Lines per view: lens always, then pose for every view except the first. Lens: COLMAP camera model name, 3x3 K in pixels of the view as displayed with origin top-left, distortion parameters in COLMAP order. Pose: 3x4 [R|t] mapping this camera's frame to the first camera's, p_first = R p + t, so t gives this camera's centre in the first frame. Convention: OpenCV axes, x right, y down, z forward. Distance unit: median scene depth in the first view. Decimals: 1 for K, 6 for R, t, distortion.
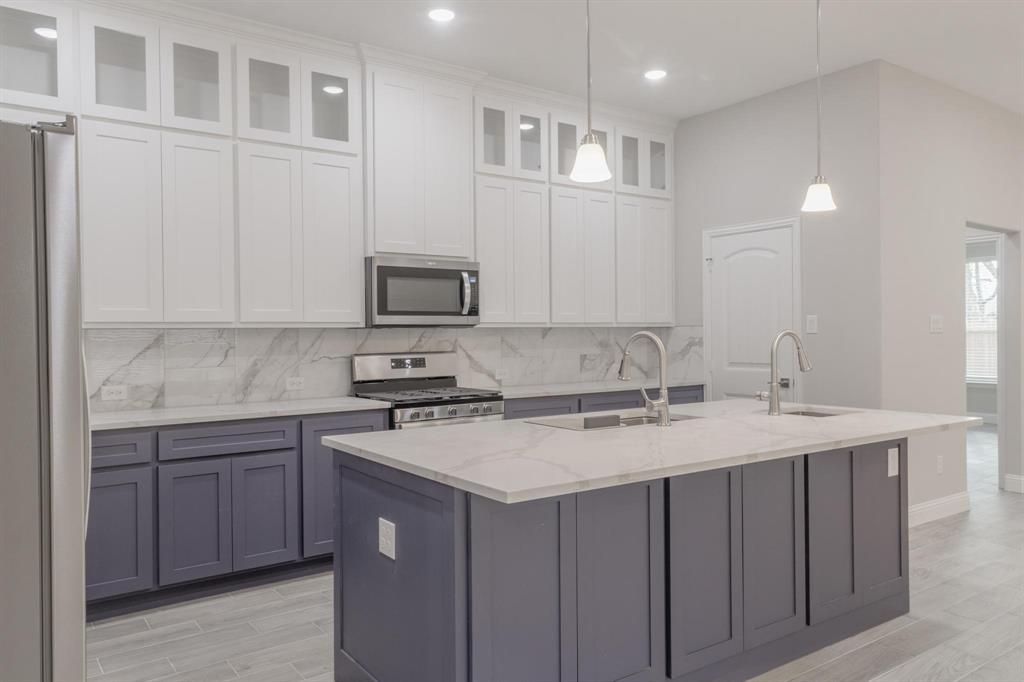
lens RADIAL K [[756.1, 0, 512.0], [0, 756.1, 341.0], [0, 0, 1]] dist [0.003780, 0.000814]
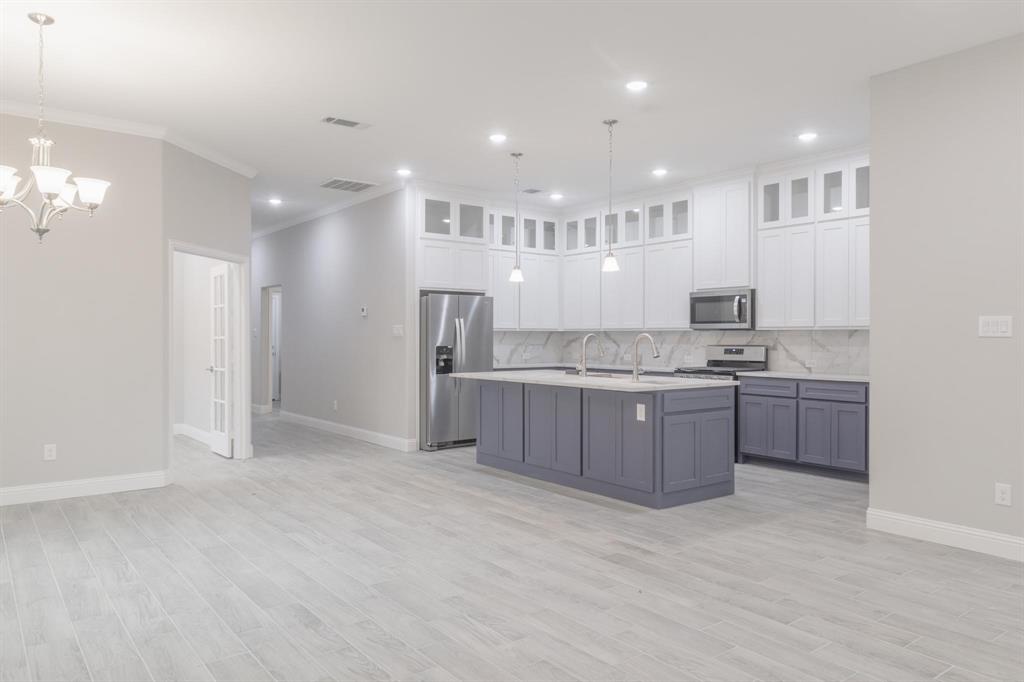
lens RADIAL K [[719.3, 0, 512.0], [0, 719.3, 341.0], [0, 0, 1]] dist [-0.001017, -0.000543]
pose [[0.018651, 0.016653, -0.999687, 1.429351], [-0.011189, 0.999802, 0.016446, -0.014378], [0.999763, 0.010879, 0.018834, 0.474162]]
